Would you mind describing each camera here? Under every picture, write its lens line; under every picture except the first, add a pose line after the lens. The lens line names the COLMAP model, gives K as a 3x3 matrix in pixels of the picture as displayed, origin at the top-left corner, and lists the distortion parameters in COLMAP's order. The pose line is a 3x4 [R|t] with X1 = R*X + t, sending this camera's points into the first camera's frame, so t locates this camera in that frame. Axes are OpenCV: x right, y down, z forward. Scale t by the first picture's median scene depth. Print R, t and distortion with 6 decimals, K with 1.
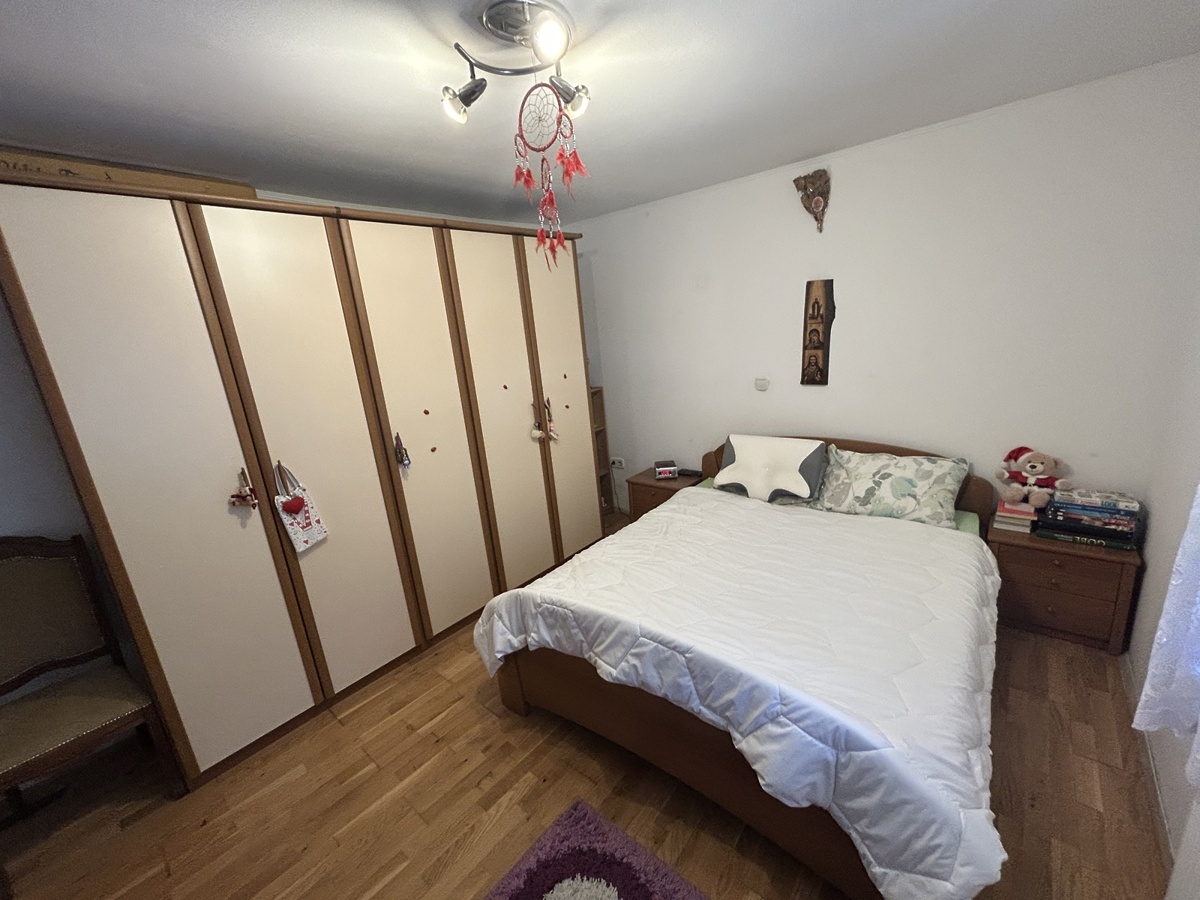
lens RADIAL K [[484.7, 0, 598.1], [0, 484.7, 447.5], [0, 0, 1]] dist [-0.000157, 0.000796]
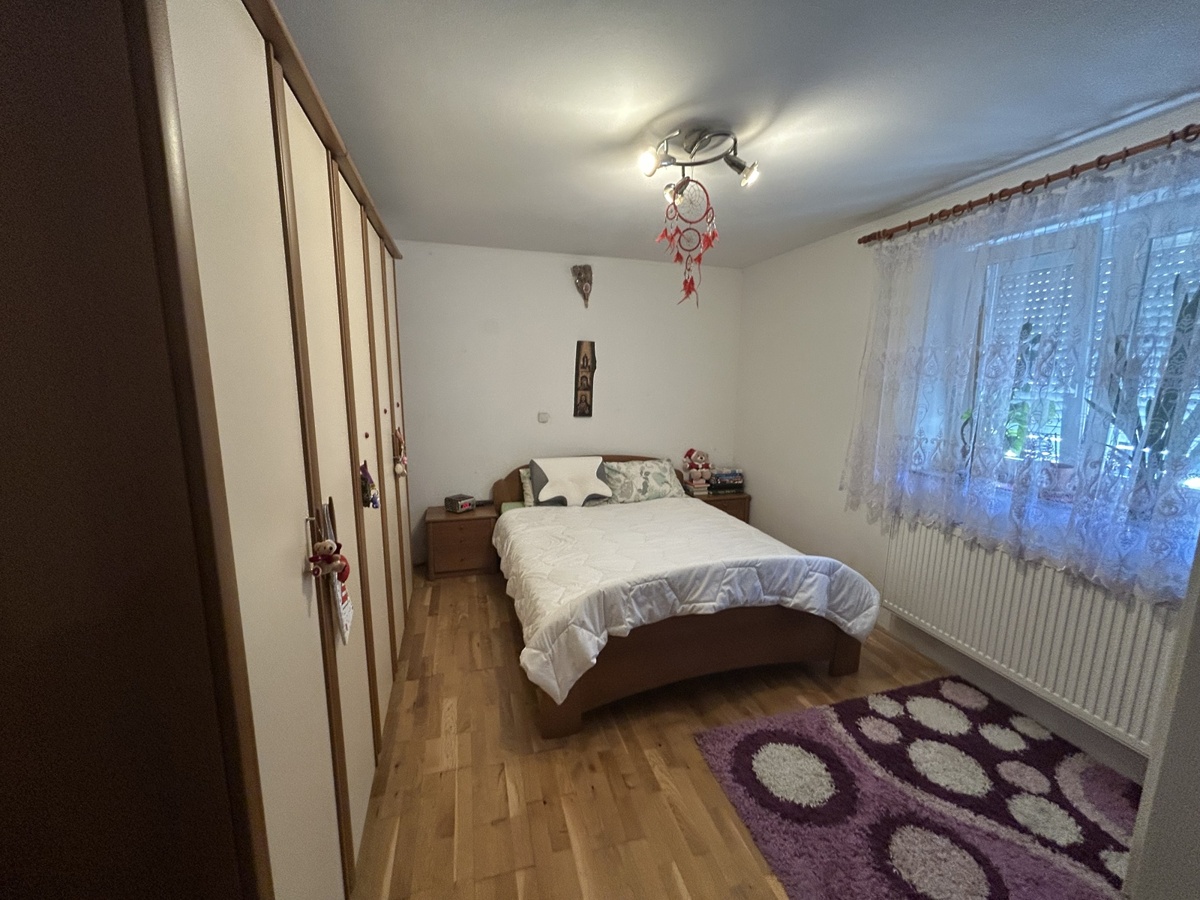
lens RADIAL K [[484.7, 0, 598.1], [0, 484.7, 447.5], [0, 0, 1]] dist [-0.000157, 0.000796]
pose [[0.551474, -0.036627, 0.833388, -0.799543], [0.142854, 0.988424, -0.051089, 0.035983], [-0.821870, 0.147227, 0.550322, 0.296248]]
